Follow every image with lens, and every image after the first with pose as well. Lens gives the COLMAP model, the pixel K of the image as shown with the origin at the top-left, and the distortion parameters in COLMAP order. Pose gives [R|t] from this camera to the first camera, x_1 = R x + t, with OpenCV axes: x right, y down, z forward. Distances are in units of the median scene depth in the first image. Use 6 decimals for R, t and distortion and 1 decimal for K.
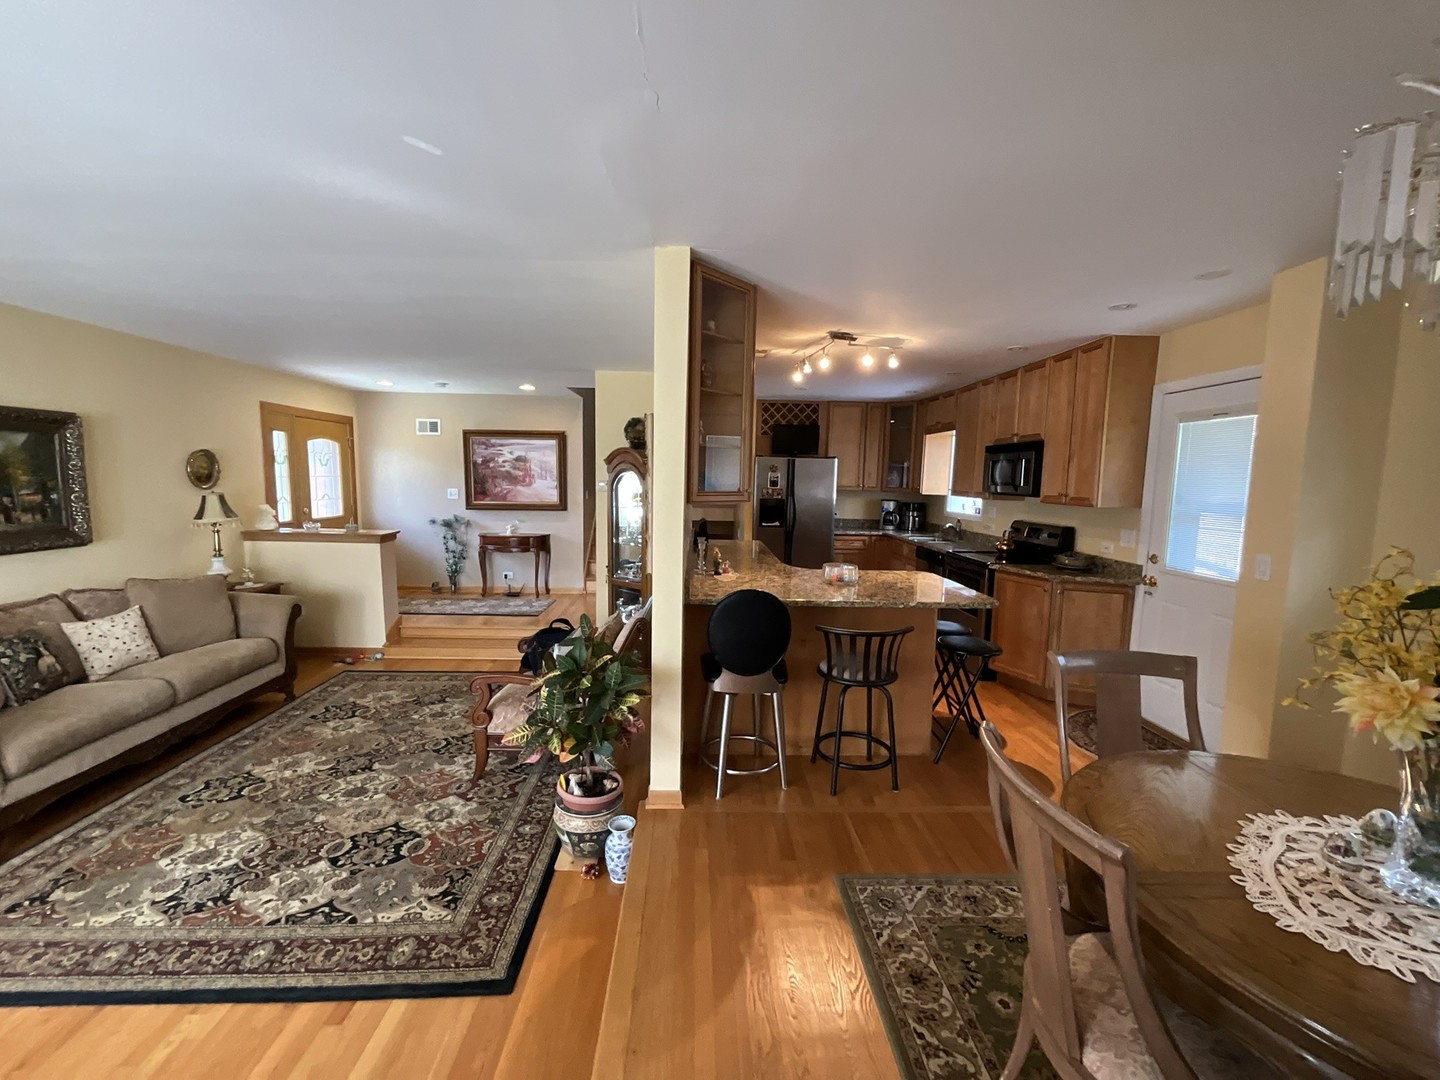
lens RADIAL K [[581.6, 0, 721.9], [0, 581.6, 544.9], [0, 0, 1]] dist [-0.002612, -0.000764]
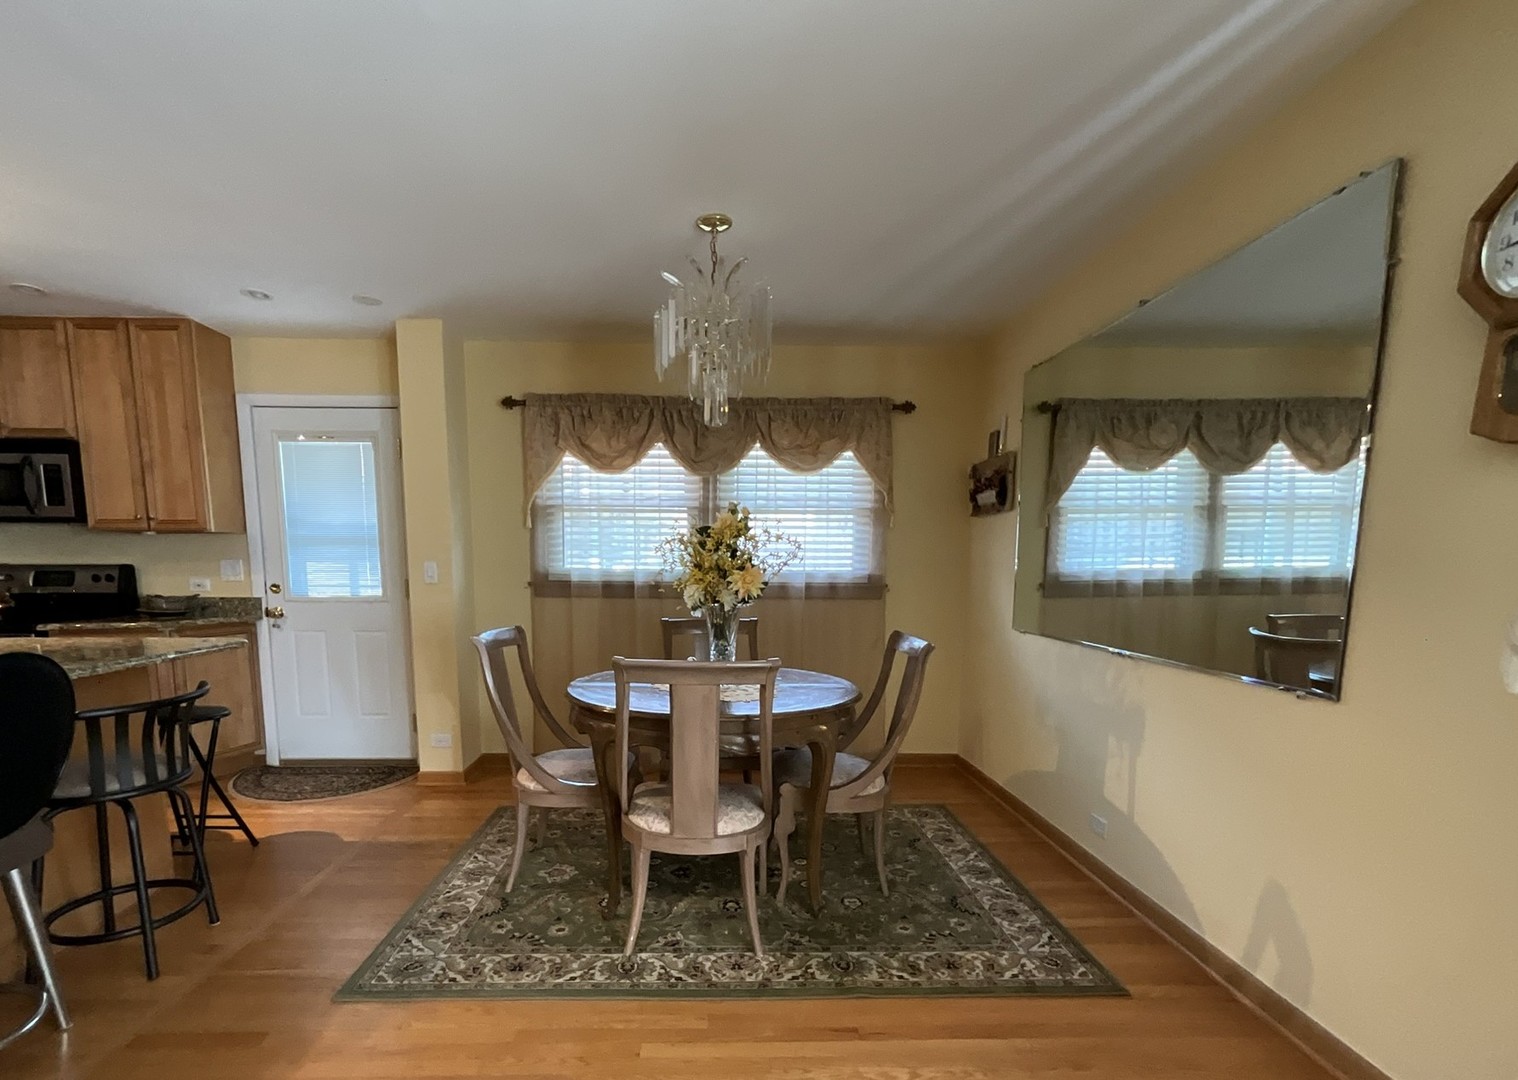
lens RADIAL K [[708.1, 0, 720.9], [0, 708.1, 659.0], [0, 0, 1]] dist [-0.003055, -0.000235]
pose [[0.017789, -0.154041, 0.987904, -0.371871], [0.107904, 0.982586, 0.151268, 0.040822], [-0.994002, 0.103908, 0.034101, 0.268792]]
